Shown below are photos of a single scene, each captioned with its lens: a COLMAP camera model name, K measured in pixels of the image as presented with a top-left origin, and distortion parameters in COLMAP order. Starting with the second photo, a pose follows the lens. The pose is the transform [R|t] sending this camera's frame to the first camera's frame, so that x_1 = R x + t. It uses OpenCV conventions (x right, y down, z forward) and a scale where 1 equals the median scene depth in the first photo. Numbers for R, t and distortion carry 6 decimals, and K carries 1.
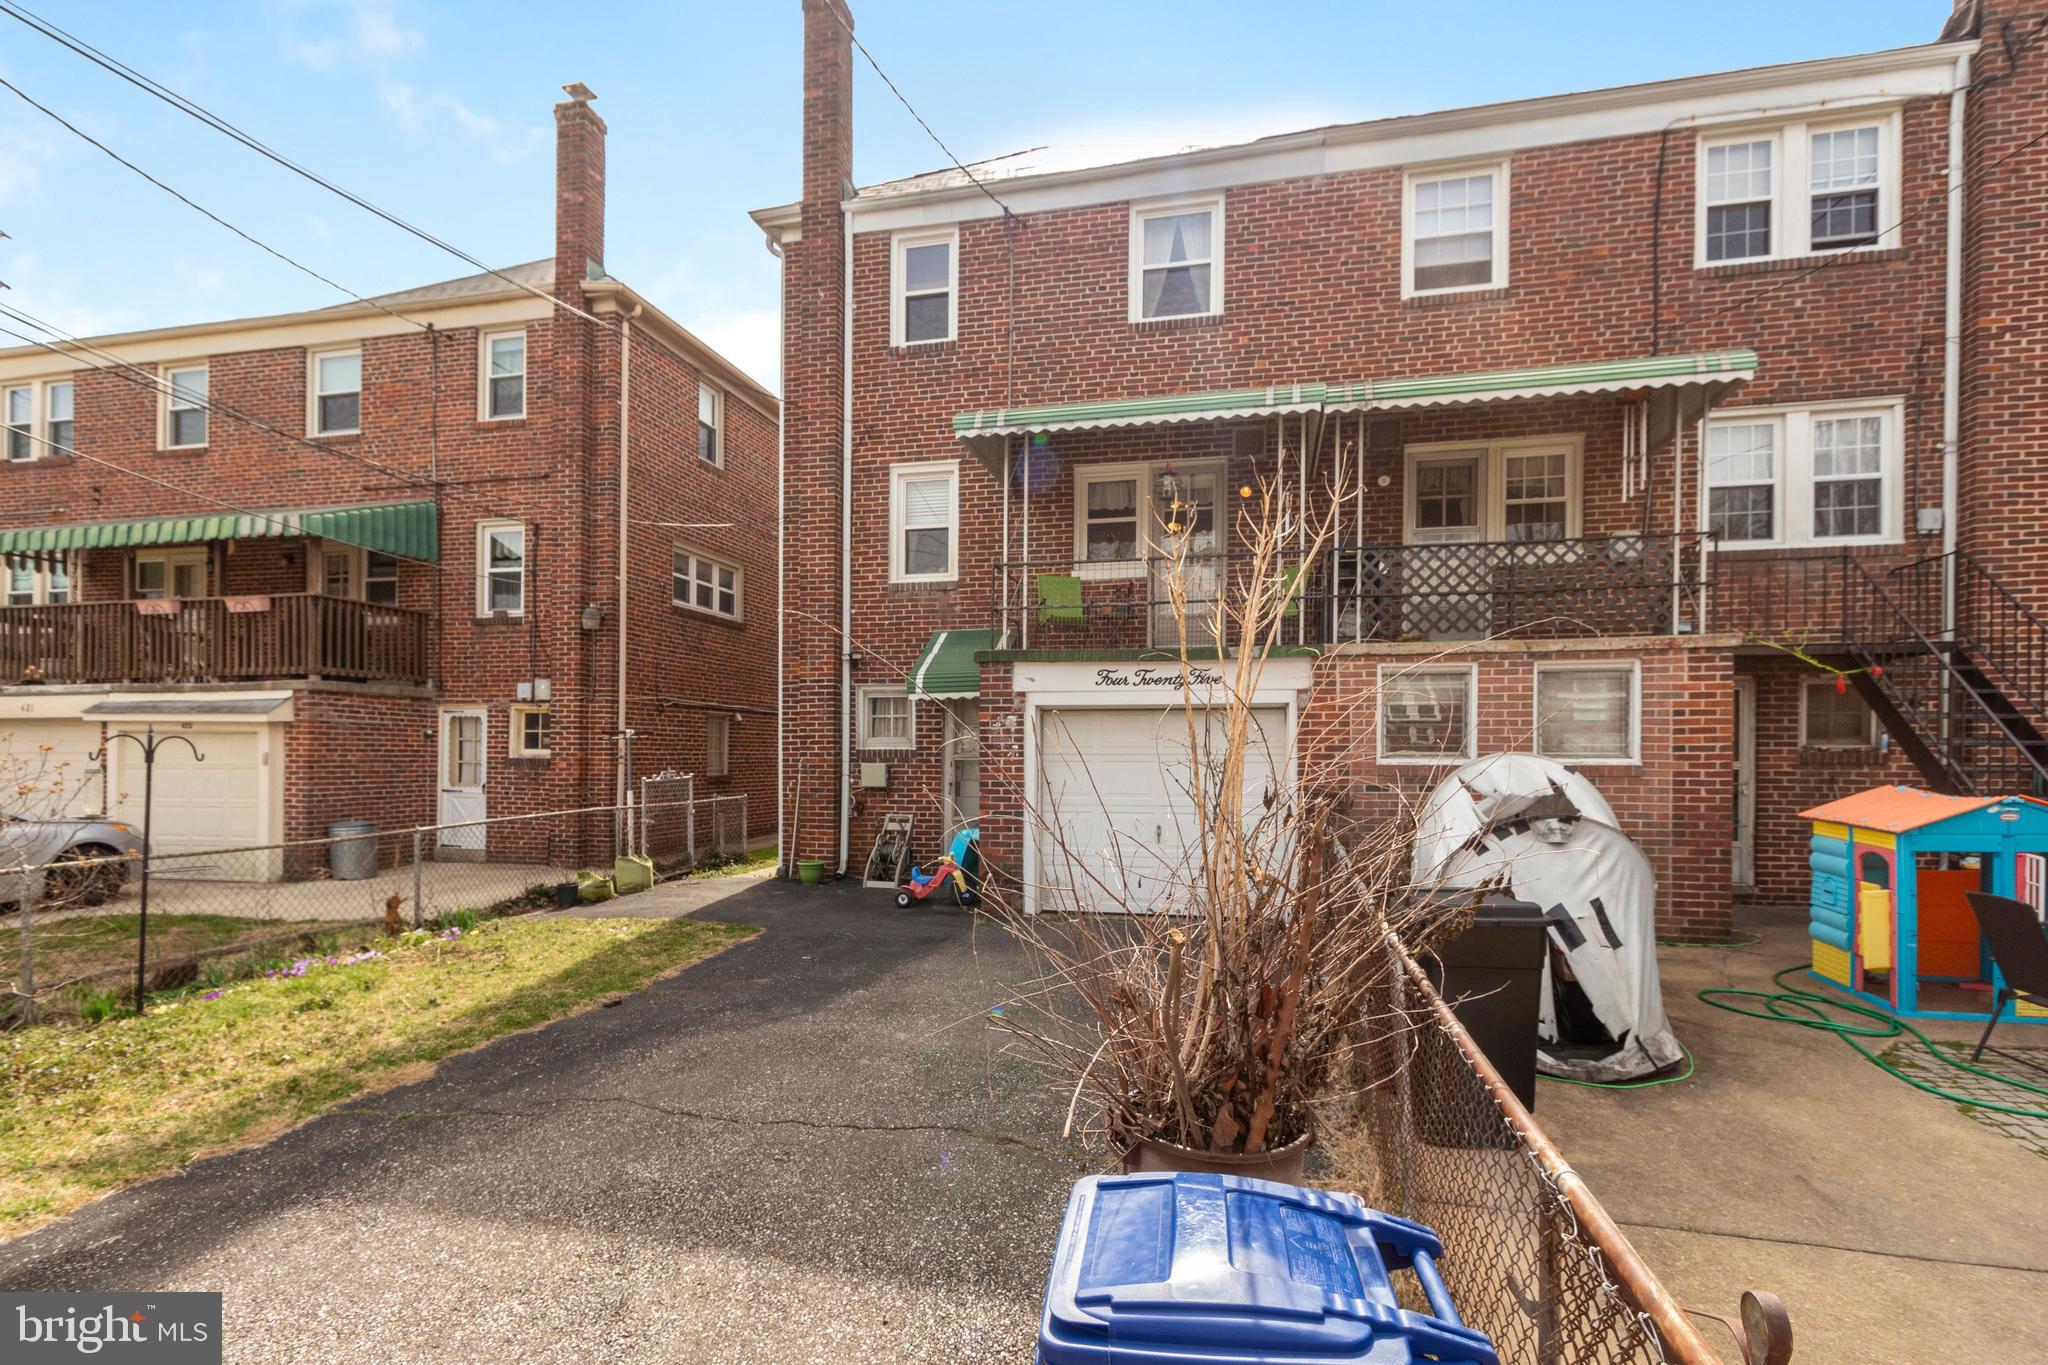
lens RADIAL K [[993.4, 0, 1024.0], [0, 993.4, 682.5], [0, 0, 1]] dist [0.005512, 0.000020]
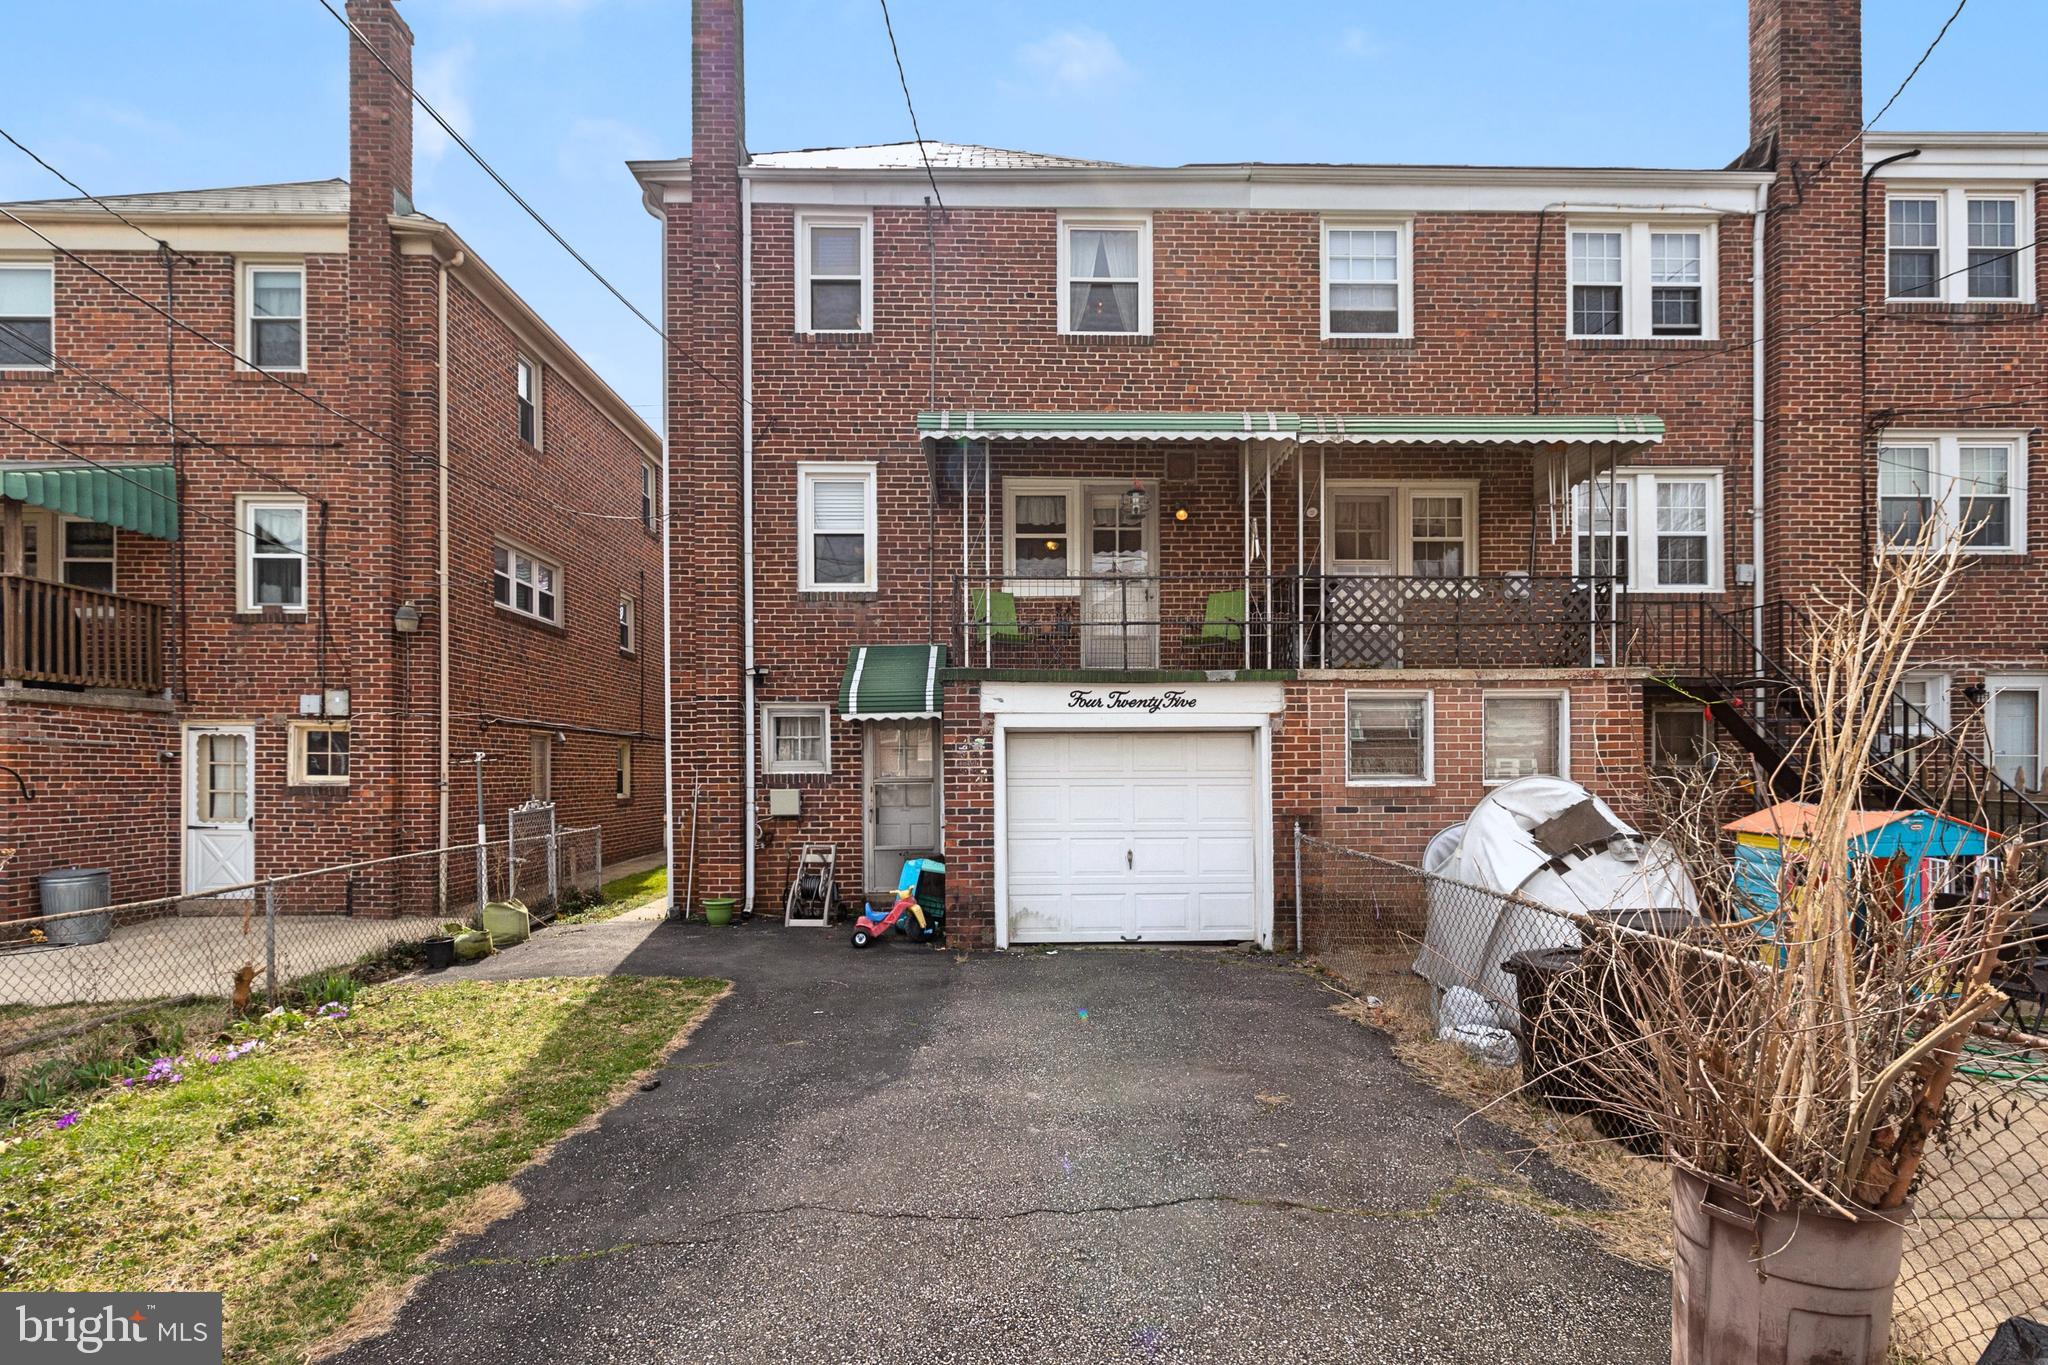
lens RADIAL K [[1001.4, 0, 1016.0], [0, 1001.4, 703.9], [0, 0, 1]] dist [0.003072, 0.000893]
pose [[0.966589, 0.011384, 0.256079, -0.197466], [-0.012291, 0.999923, 0.001942, -0.001170], [-0.256037, -0.005024, 0.966654, 0.065744]]
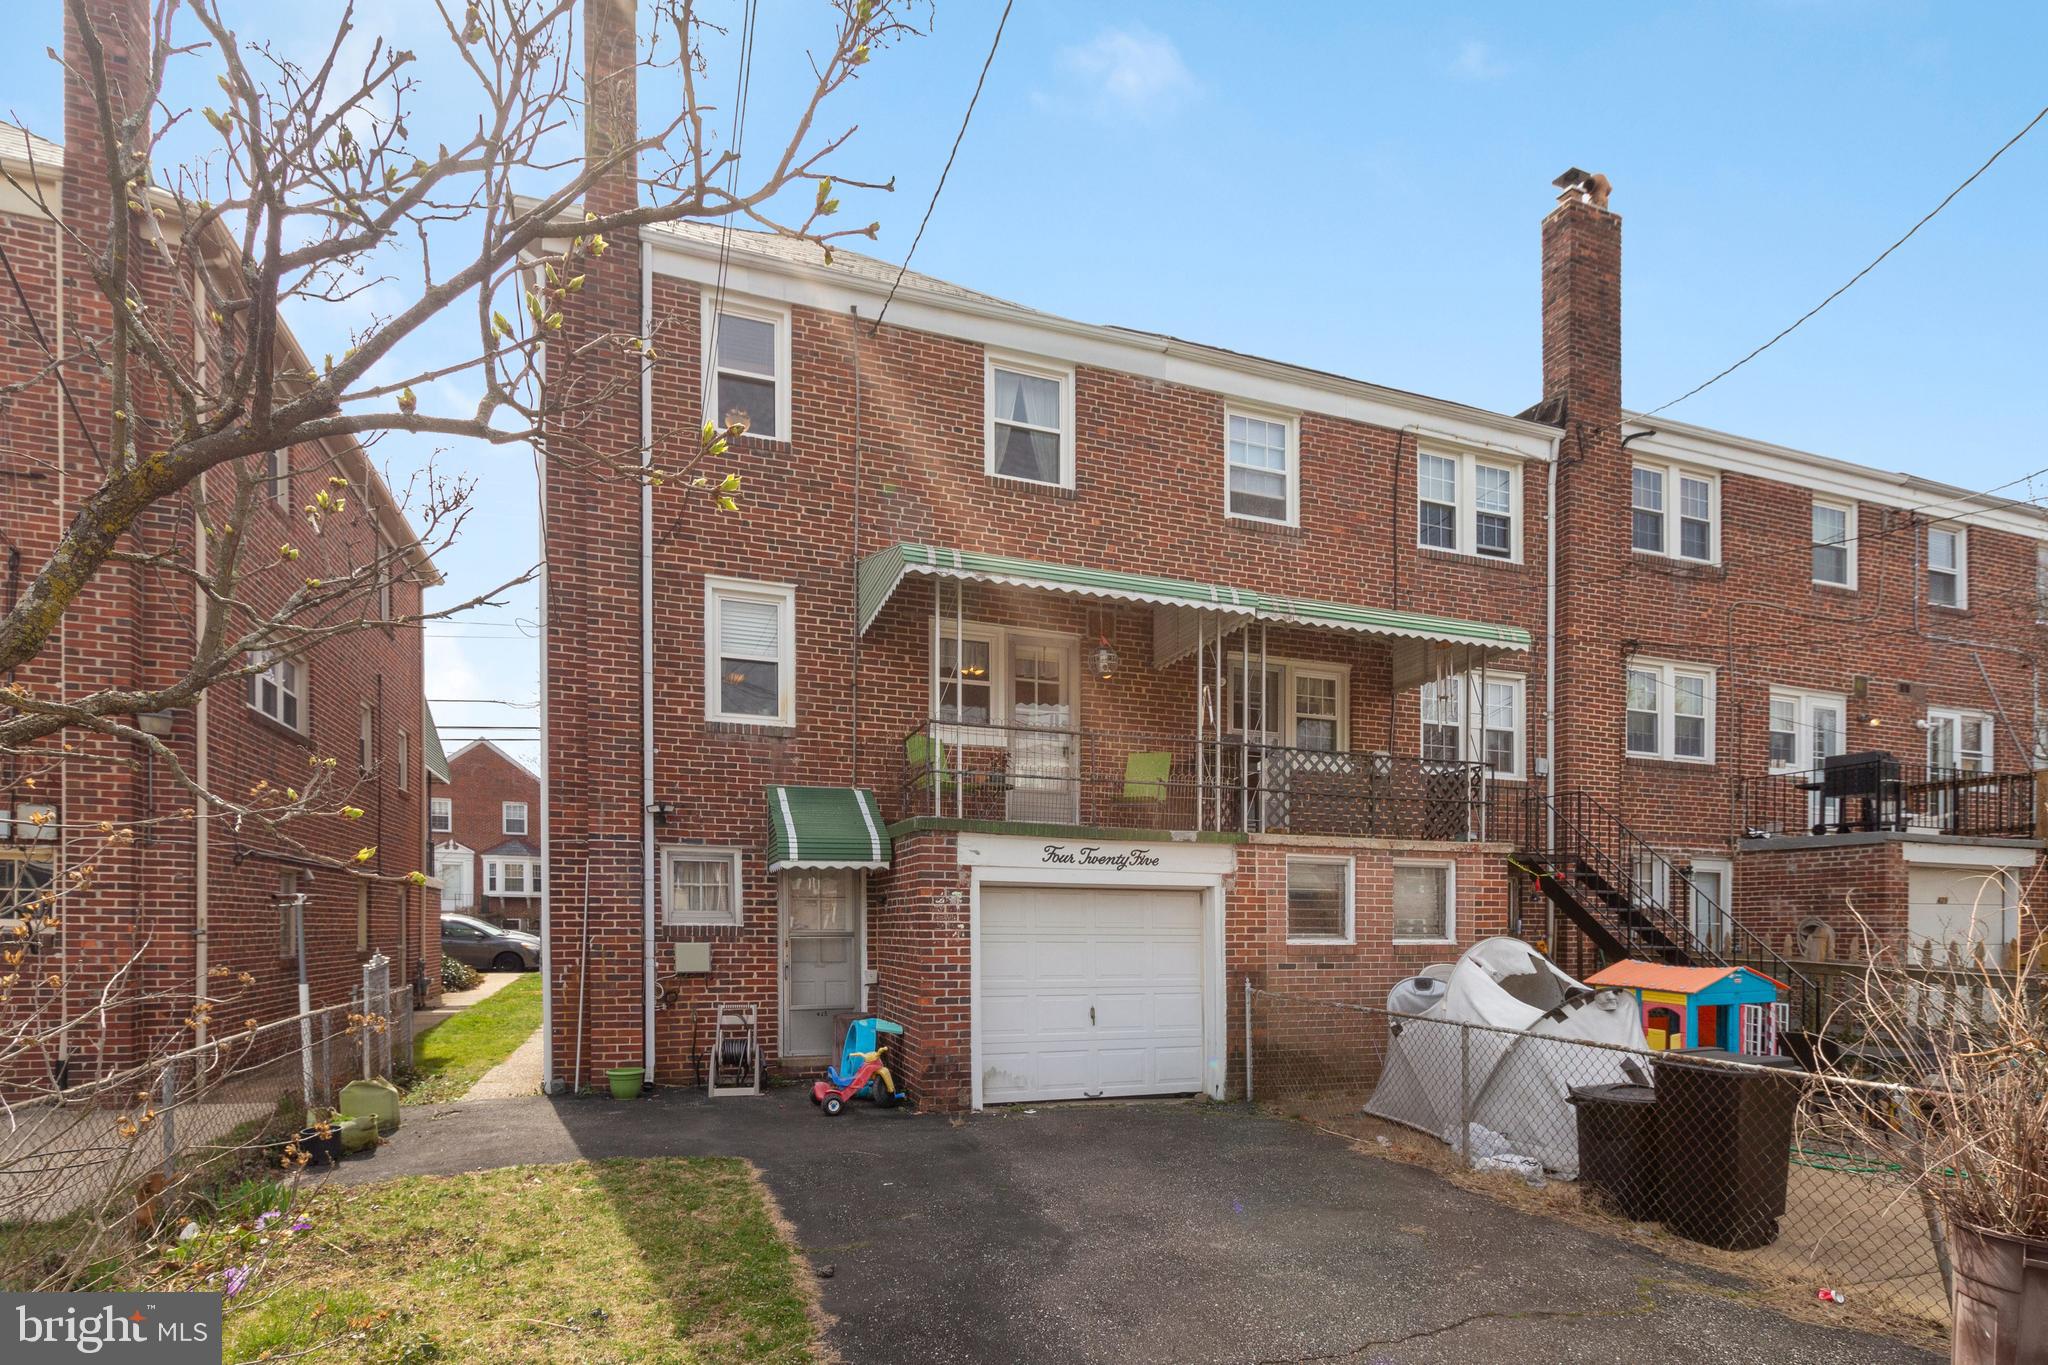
lens RADIAL K [[1052.1, 0, 1026.1], [0, 1052.1, 857.1], [0, 0, 1]] dist [0.001017, 0.000969]
pose [[0.831709, 0.041365, 0.553668, -0.434892], [-0.046895, 0.998891, -0.004184, 0.003033], [-0.553227, -0.022485, 0.832727, 0.151981]]
